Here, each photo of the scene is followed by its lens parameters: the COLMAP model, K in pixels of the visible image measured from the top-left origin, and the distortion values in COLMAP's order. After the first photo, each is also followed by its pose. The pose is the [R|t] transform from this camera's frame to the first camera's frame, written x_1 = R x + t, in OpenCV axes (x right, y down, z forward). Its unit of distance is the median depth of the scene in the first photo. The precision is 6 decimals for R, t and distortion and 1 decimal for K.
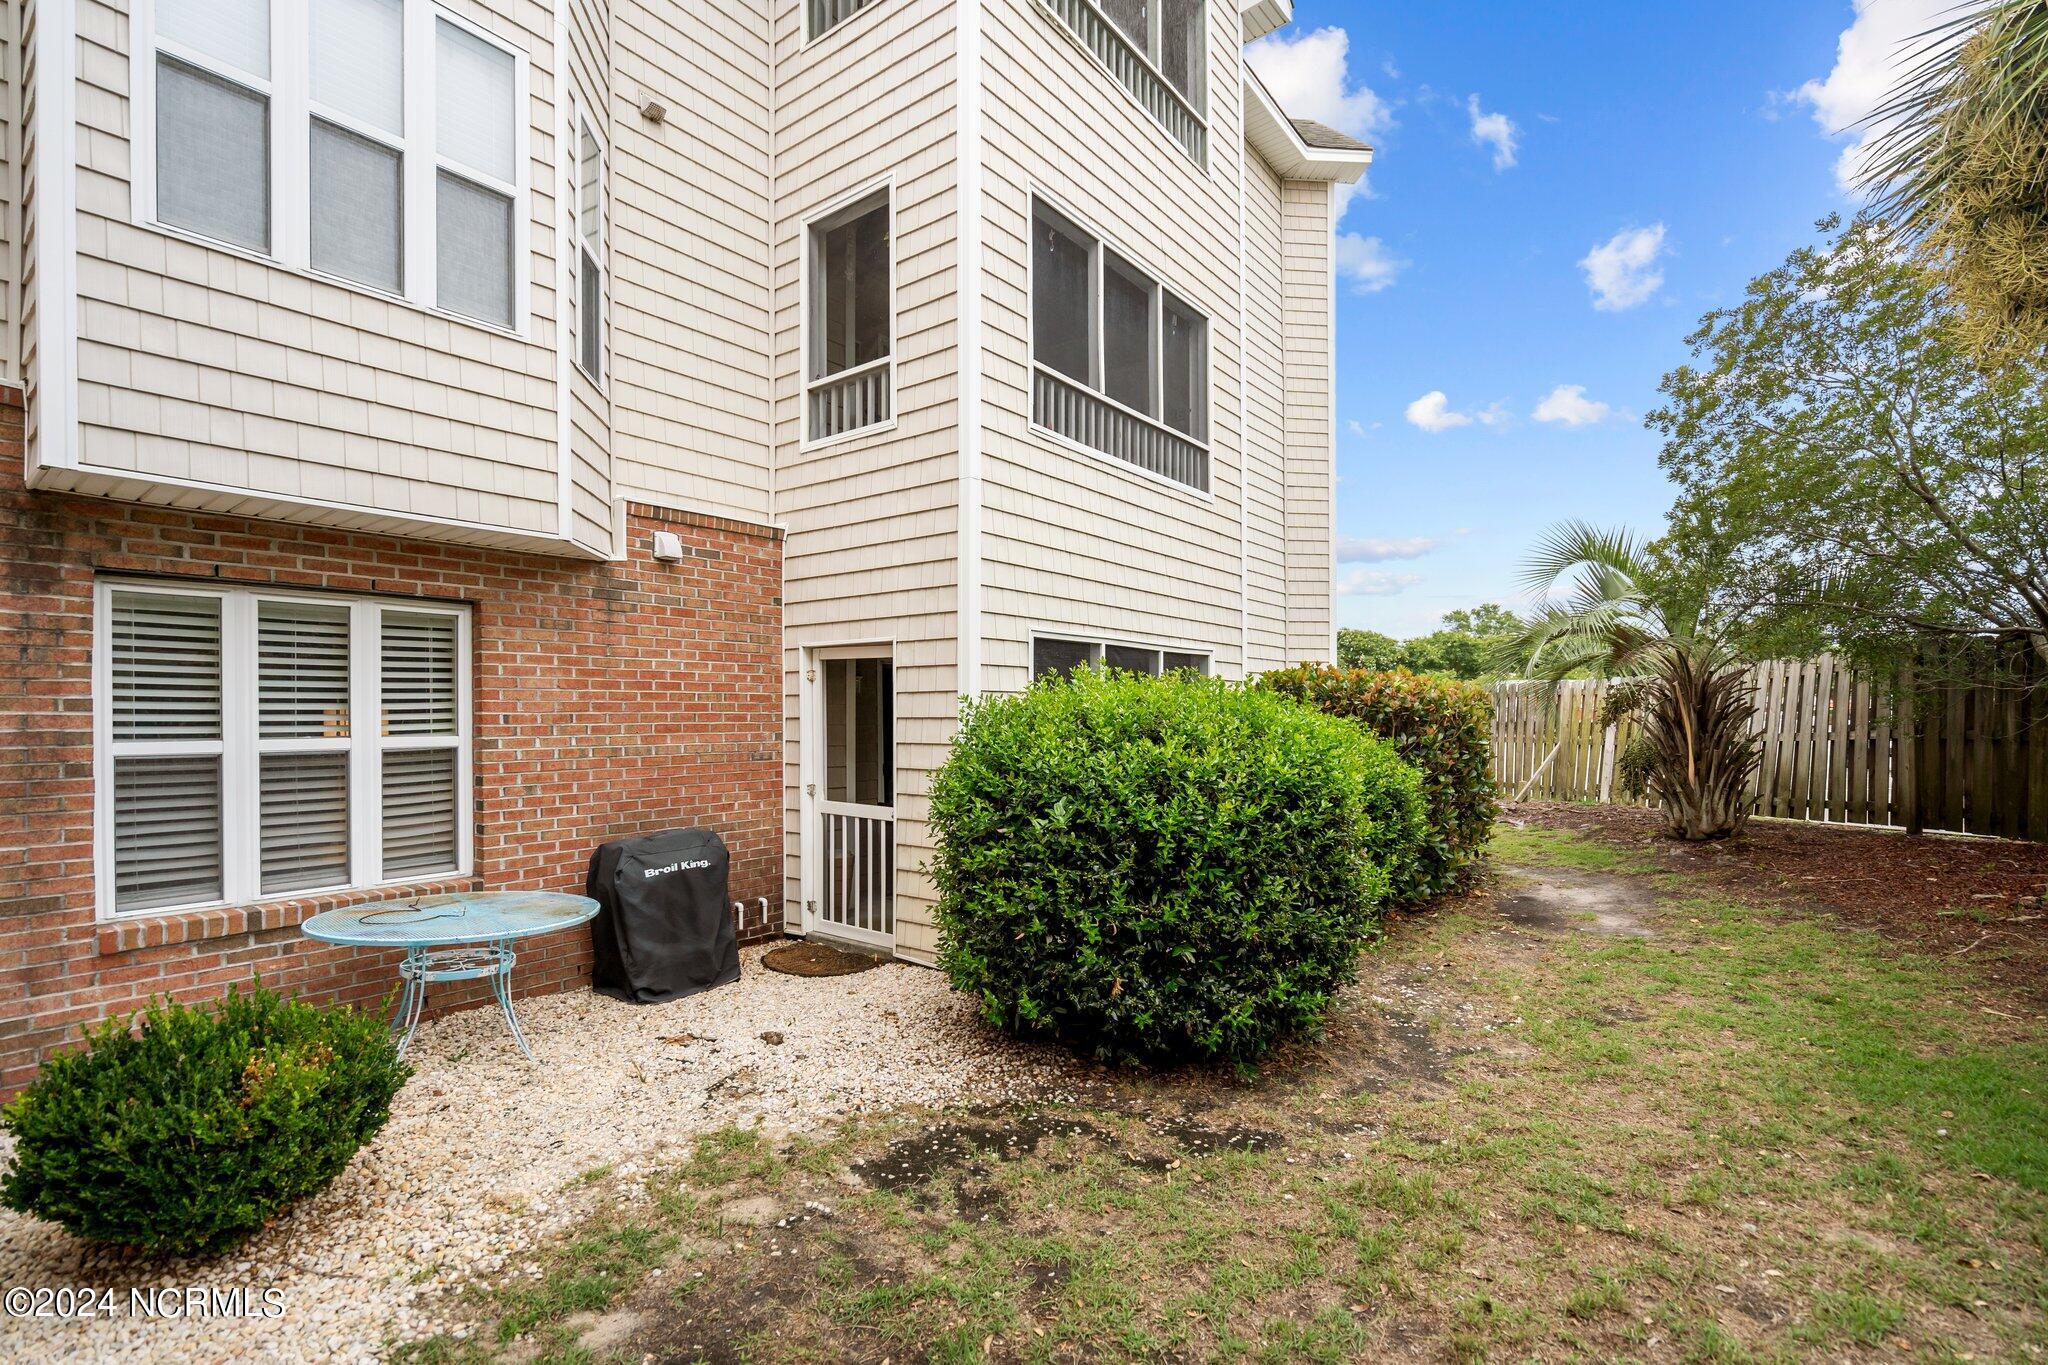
lens RADIAL K [[937.3, 0, 1011.6], [0, 937.3, 716.1], [0, 0, 1]] dist [-0.003704, 0.001805]
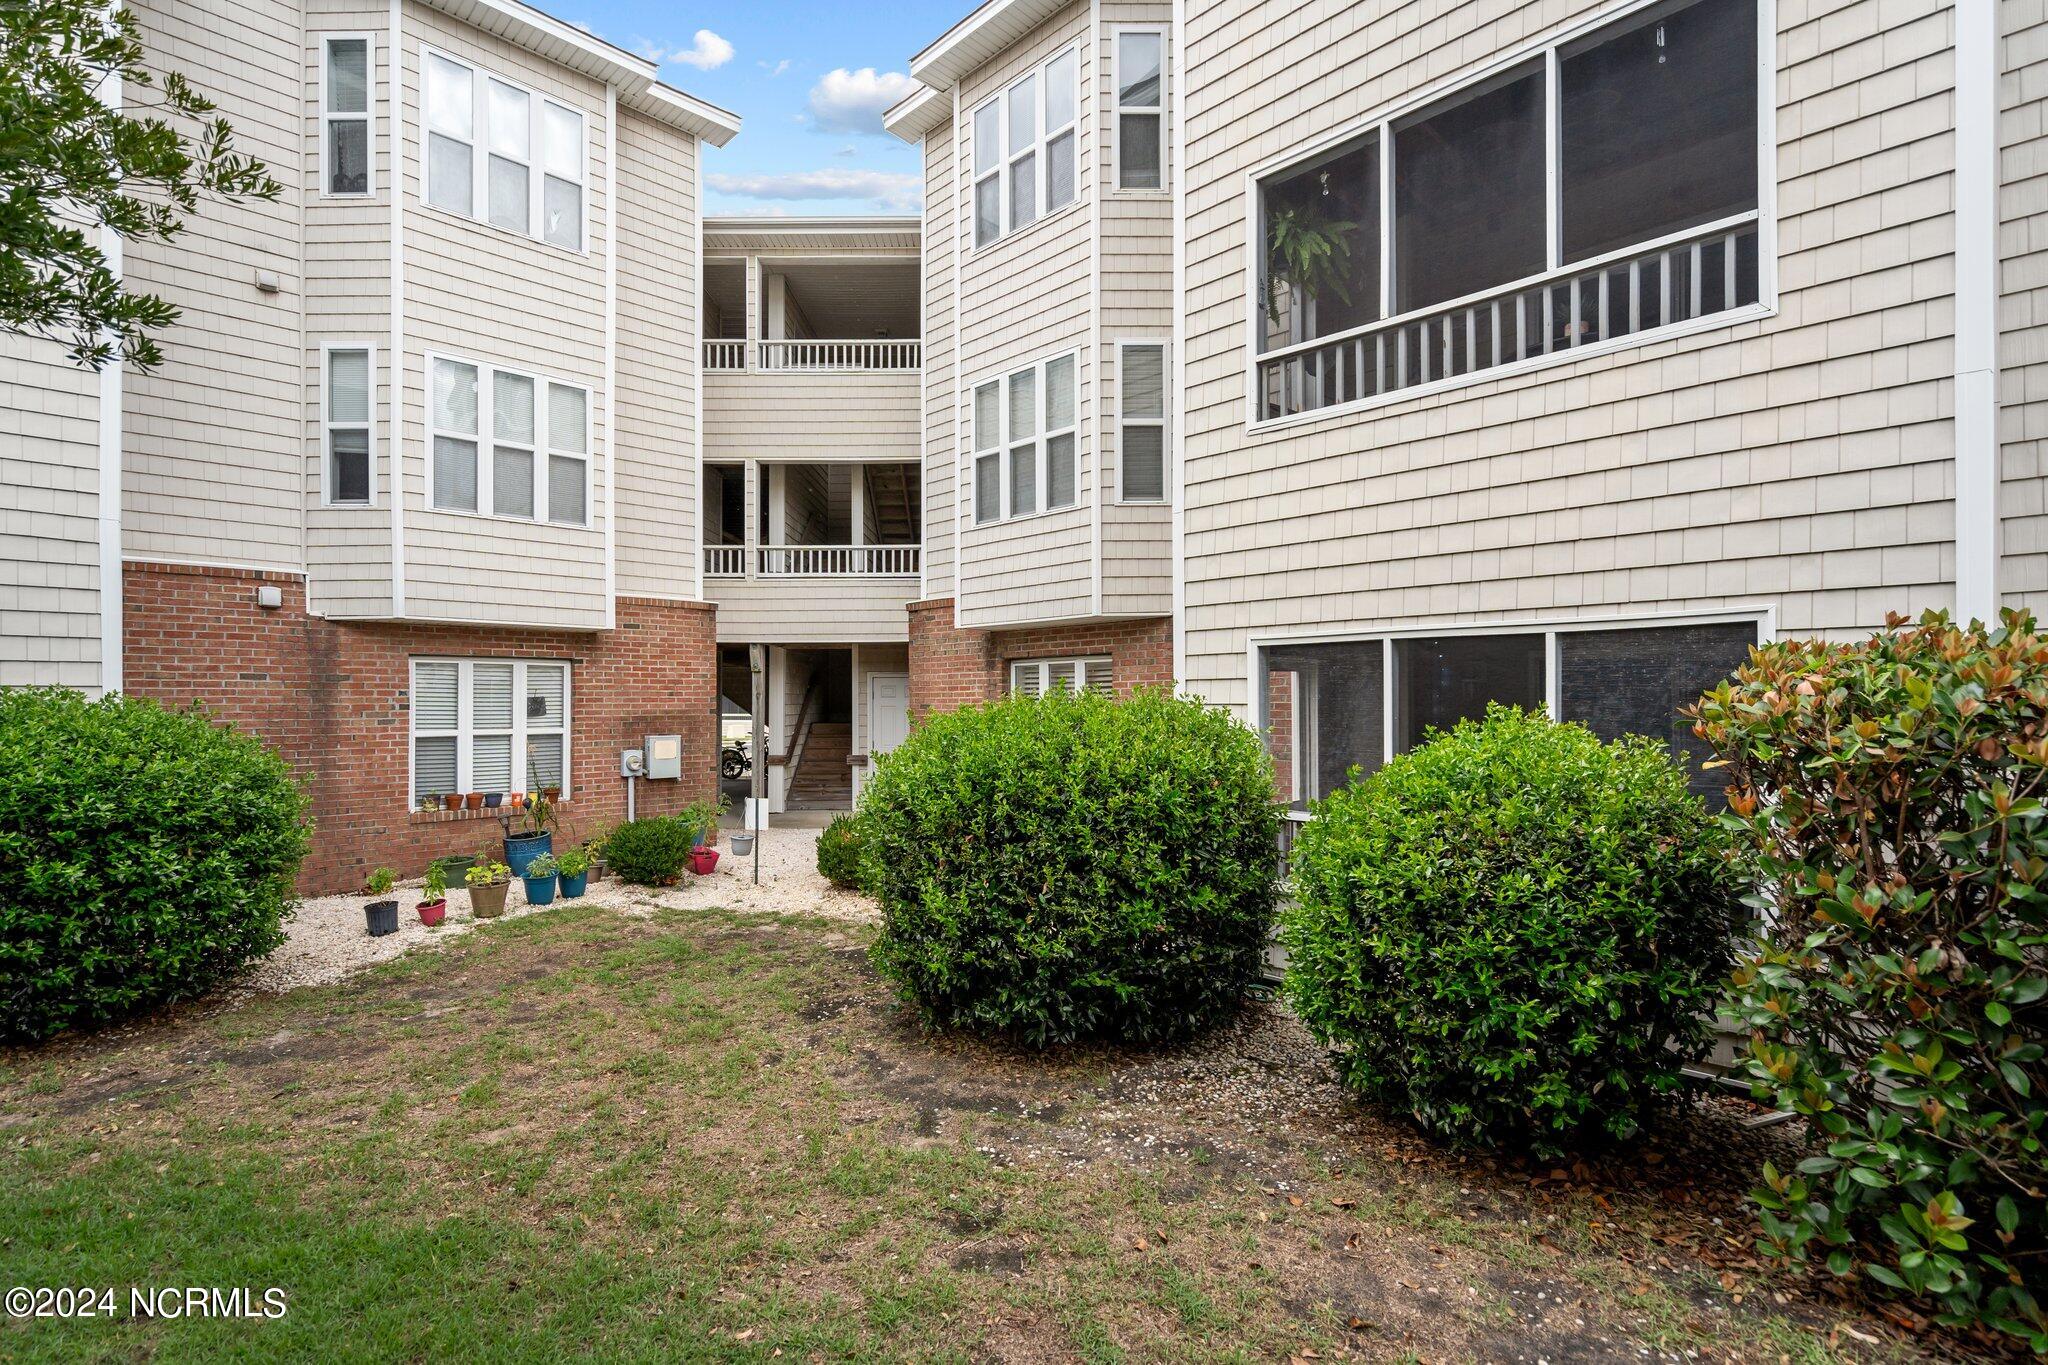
lens RADIAL K [[937.3, 0, 1015.1], [0, 937.3, 695.5], [0, 0, 1]] dist [-0.003704, 0.001805]
pose [[-0.120578, -0.004696, -0.992693, 1.174506], [0.002174, 0.999985, -0.004994, -0.035870], [0.992701, -0.002760, -0.120566, 1.025385]]
